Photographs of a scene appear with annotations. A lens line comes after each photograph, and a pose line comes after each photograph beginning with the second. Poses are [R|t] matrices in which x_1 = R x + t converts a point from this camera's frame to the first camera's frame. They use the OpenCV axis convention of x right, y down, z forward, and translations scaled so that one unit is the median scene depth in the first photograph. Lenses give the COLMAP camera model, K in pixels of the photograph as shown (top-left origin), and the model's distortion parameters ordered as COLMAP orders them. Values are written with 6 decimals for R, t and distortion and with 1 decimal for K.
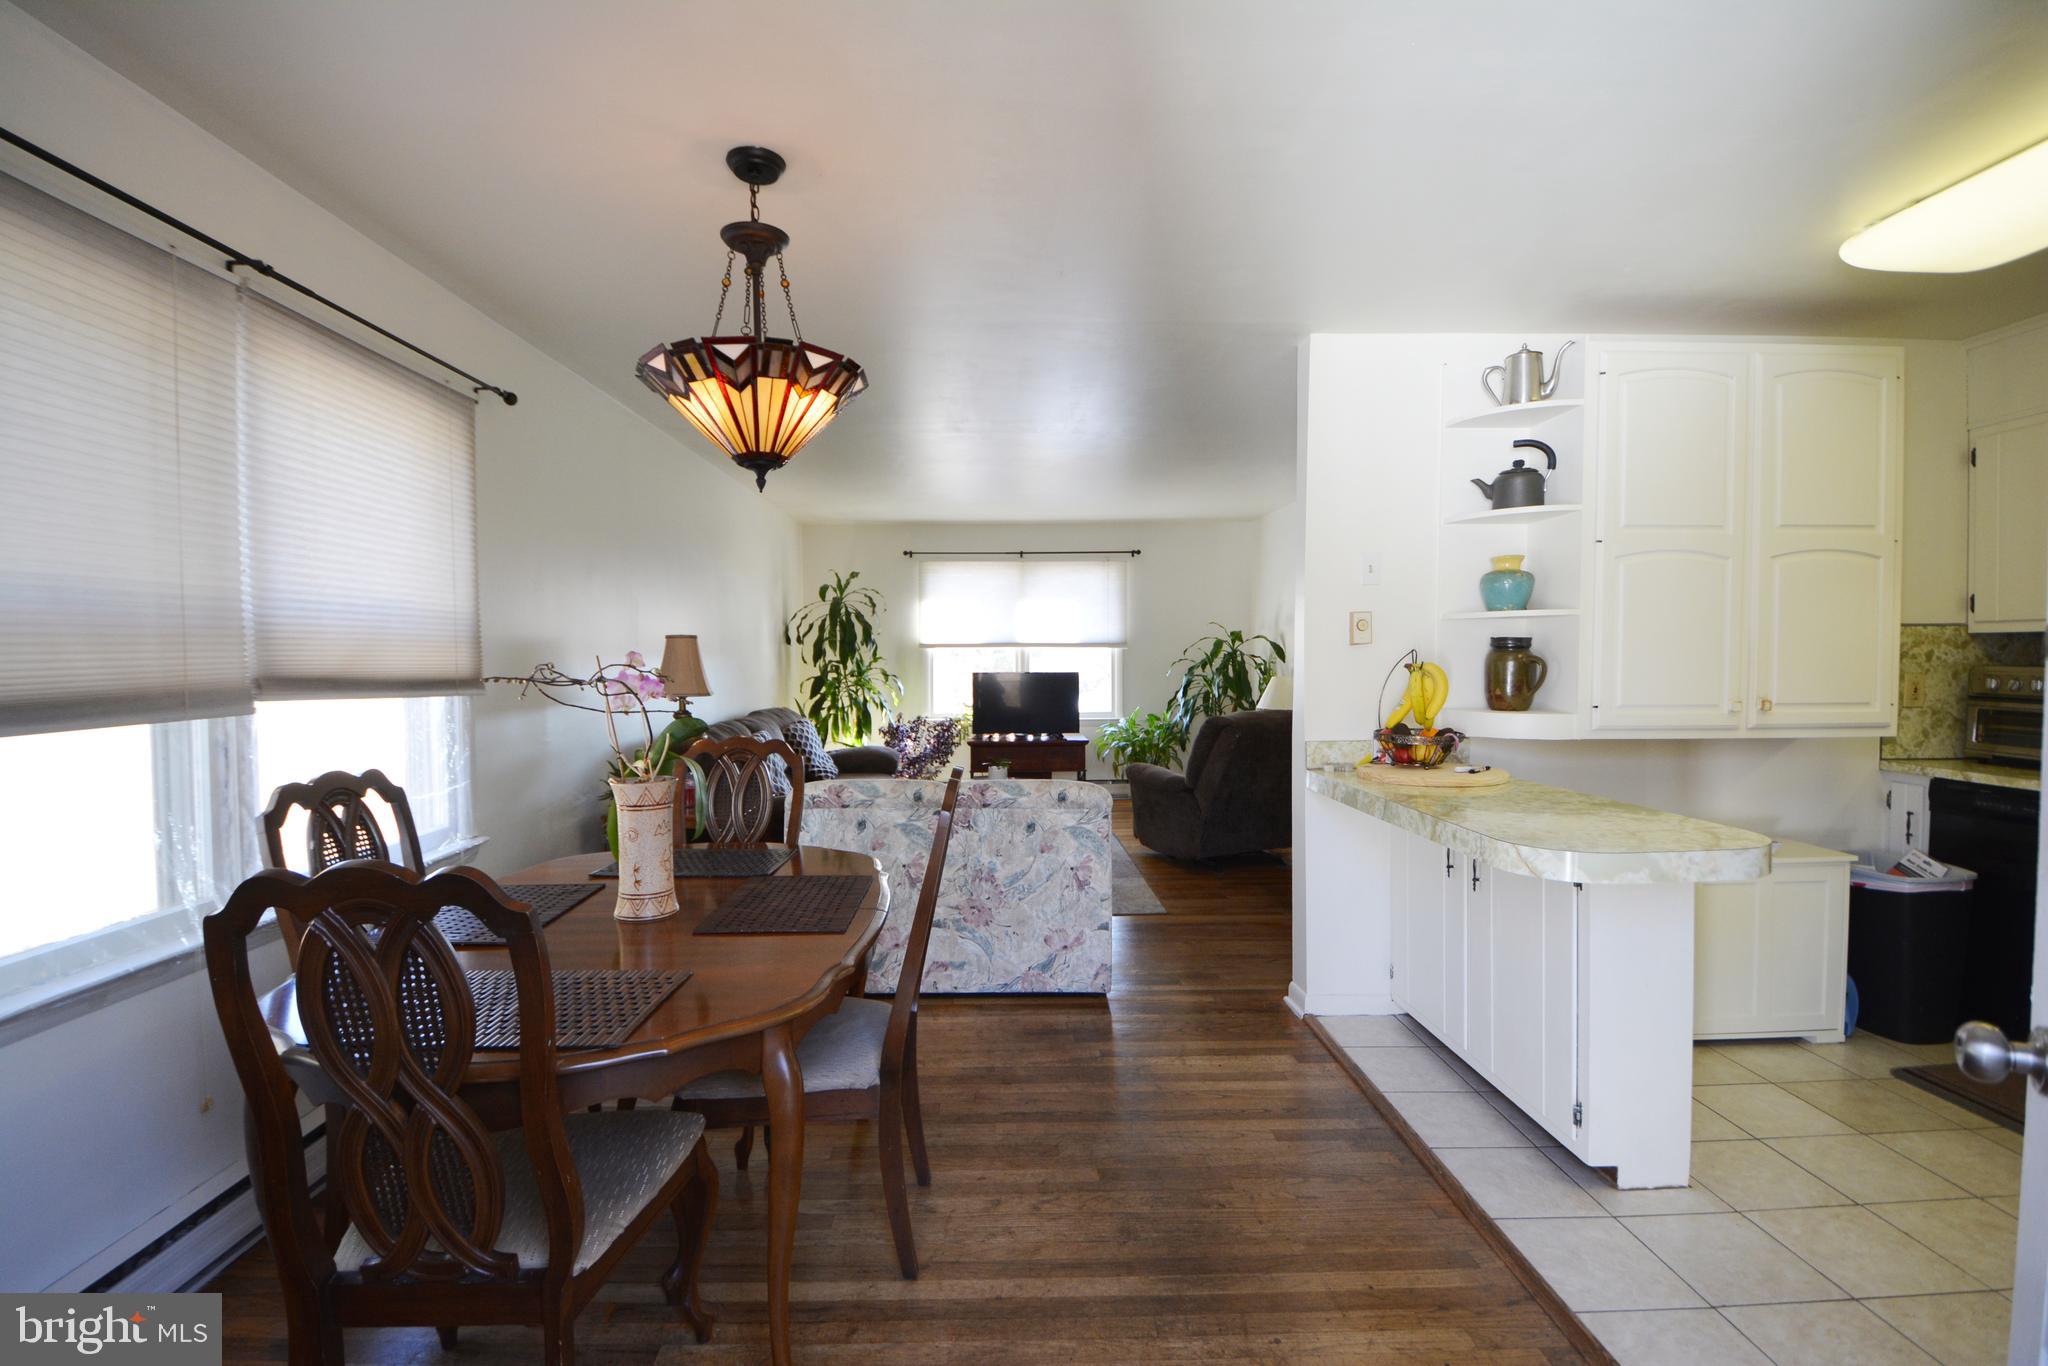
lens RADIAL K [[898.6, 0, 1015.0], [0, 898.6, 687.4], [0, 0, 1]] dist [-0.012134, -0.006869]
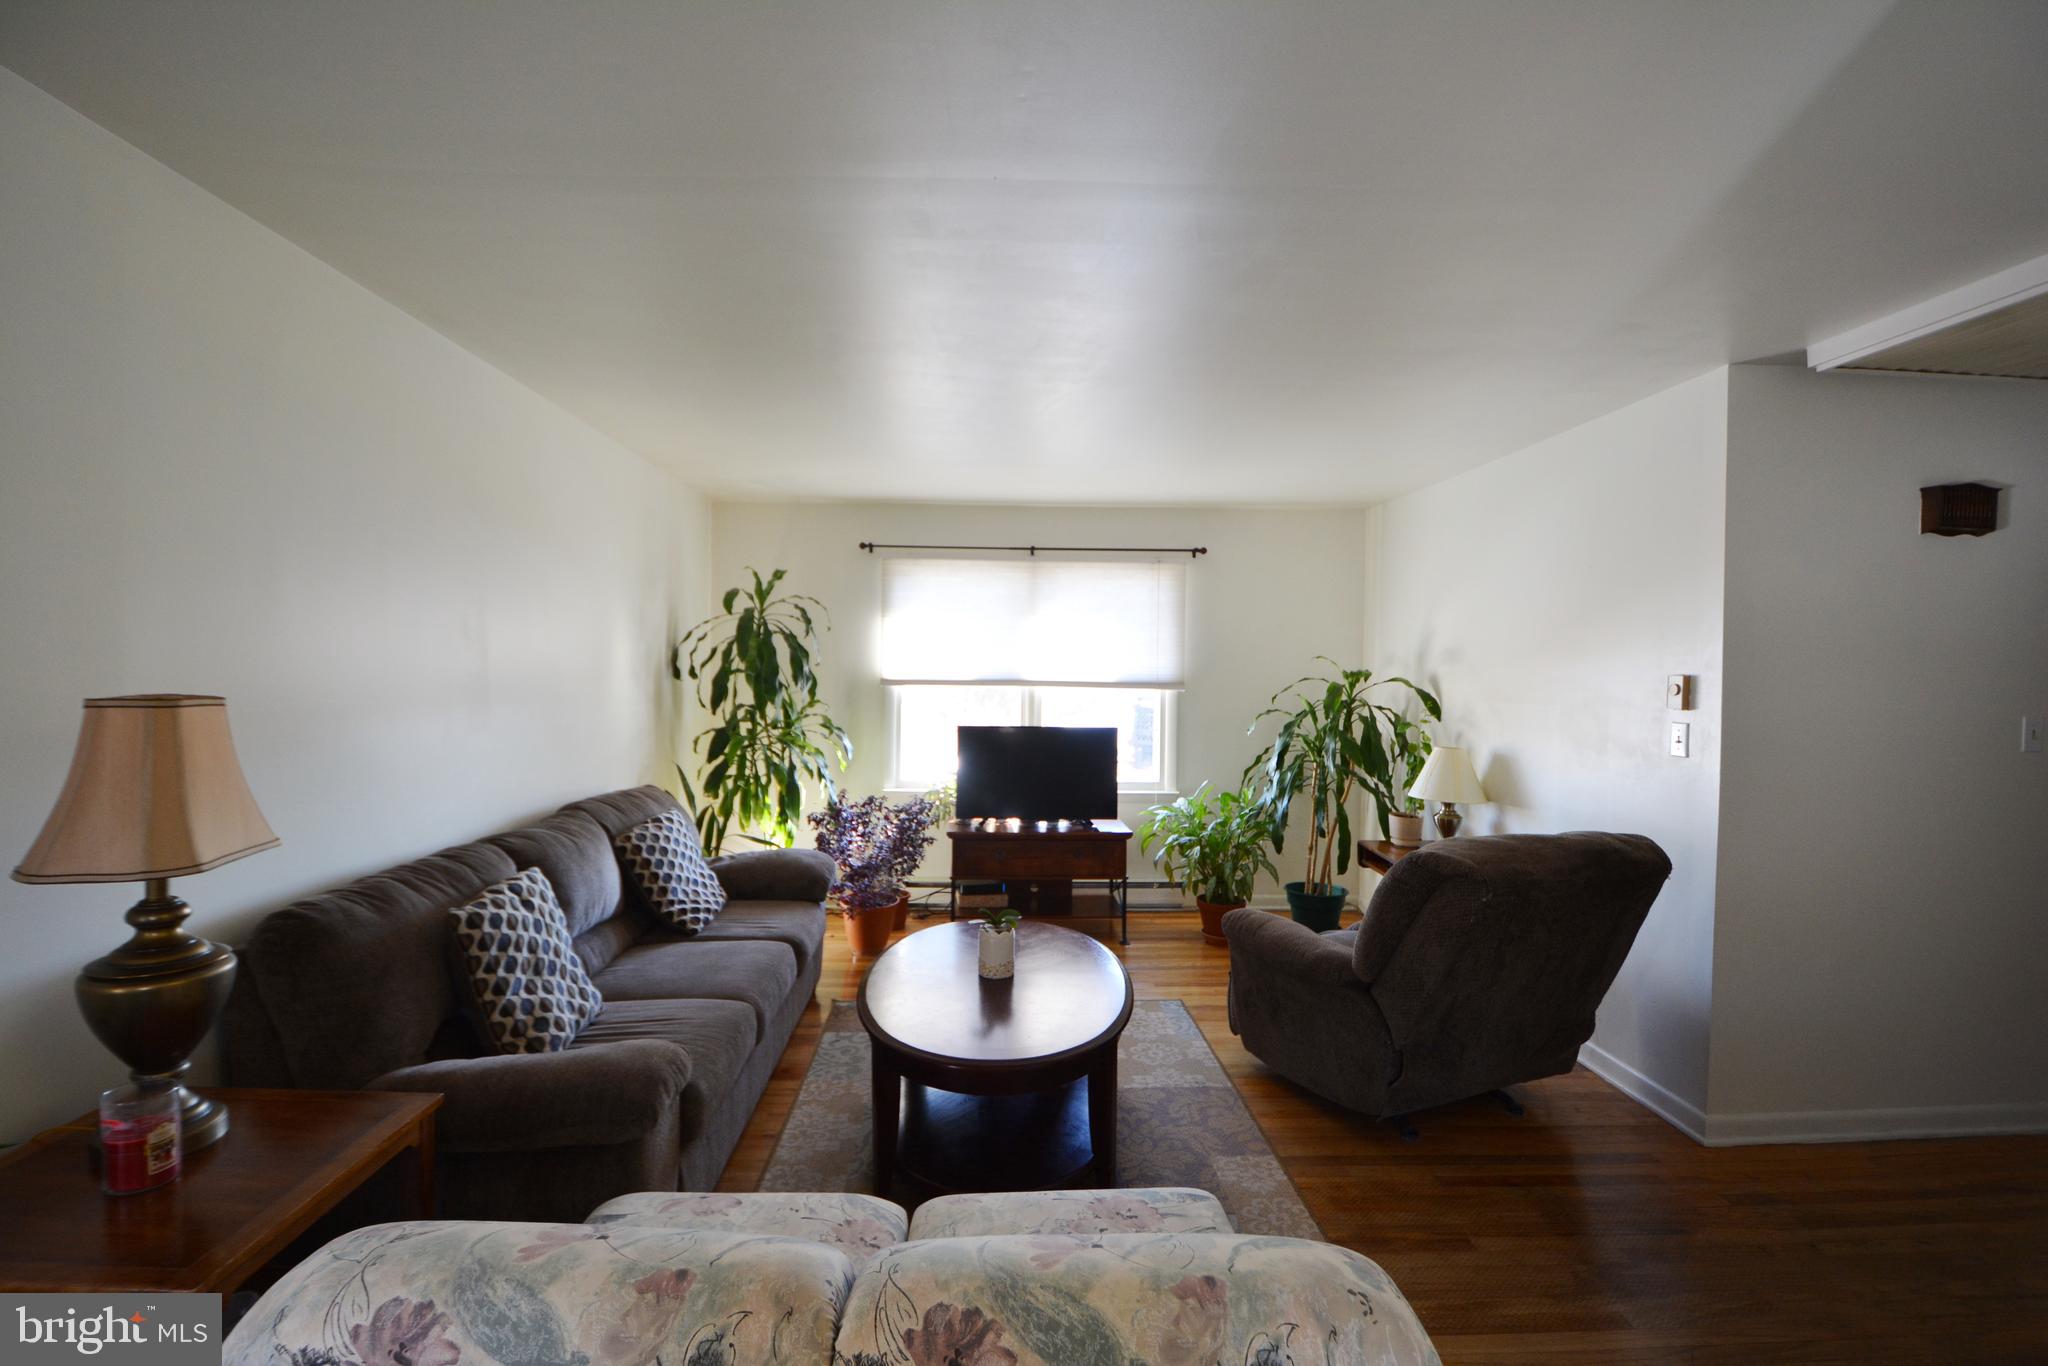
lens RADIAL K [[898.6, 0, 1007.8], [0, 898.6, 680.3], [0, 0, 1]] dist [-0.012134, -0.006869]
pose [[0.999860, 0.016497, 0.002738, -0.028615], [-0.016418, 0.999502, -0.026963, -0.075264], [-0.003182, 0.026915, 0.999633, 0.781517]]
